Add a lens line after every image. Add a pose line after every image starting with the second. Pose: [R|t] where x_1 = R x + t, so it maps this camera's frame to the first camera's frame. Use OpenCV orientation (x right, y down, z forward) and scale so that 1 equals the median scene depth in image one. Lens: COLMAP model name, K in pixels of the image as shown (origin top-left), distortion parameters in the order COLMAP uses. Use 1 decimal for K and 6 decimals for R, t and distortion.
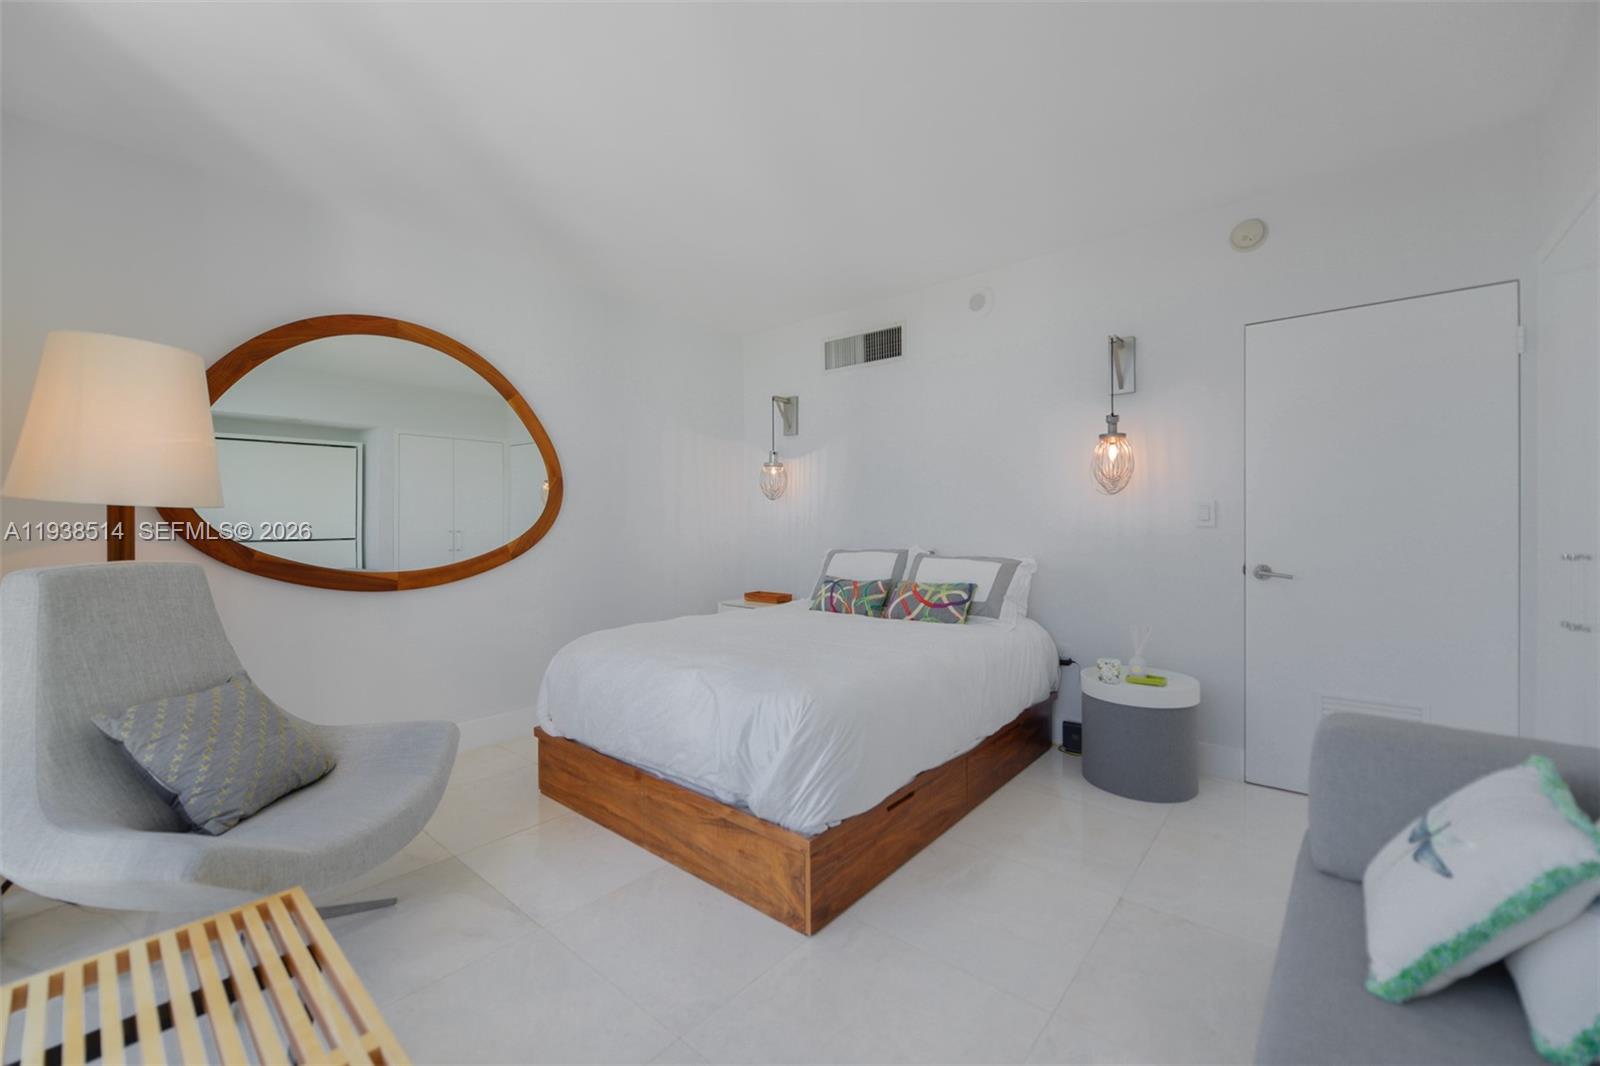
lens RADIAL K [[633.3, 0, 792.9], [0, 633.3, 531.2], [0, 0, 1]] dist [-0.011094, 0.000308]
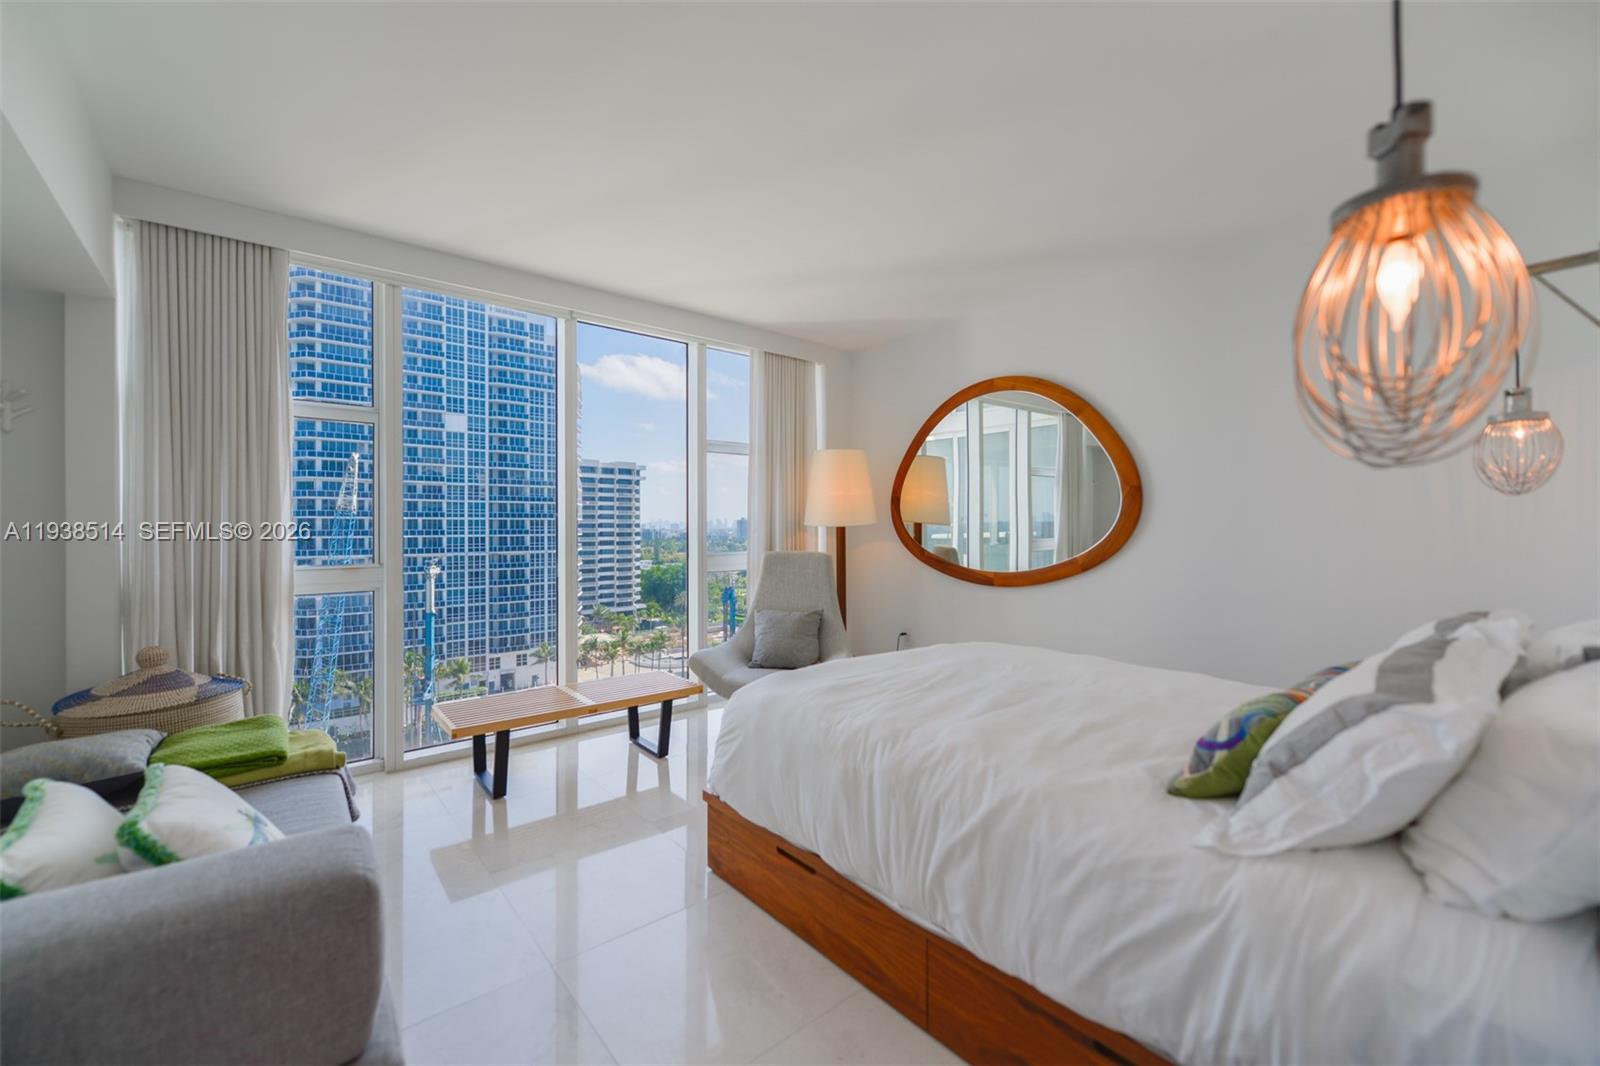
lens RADIAL K [[633.3, 0, 792.9], [0, 633.3, 531.2], [0, 0, 1]] dist [-0.011094, 0.000308]
pose [[-0.155176, 0.010664, -0.987829, 0.761774], [-0.007561, 0.999900, 0.011982, -0.035708], [0.987858, 0.009329, -0.155080, 0.821831]]
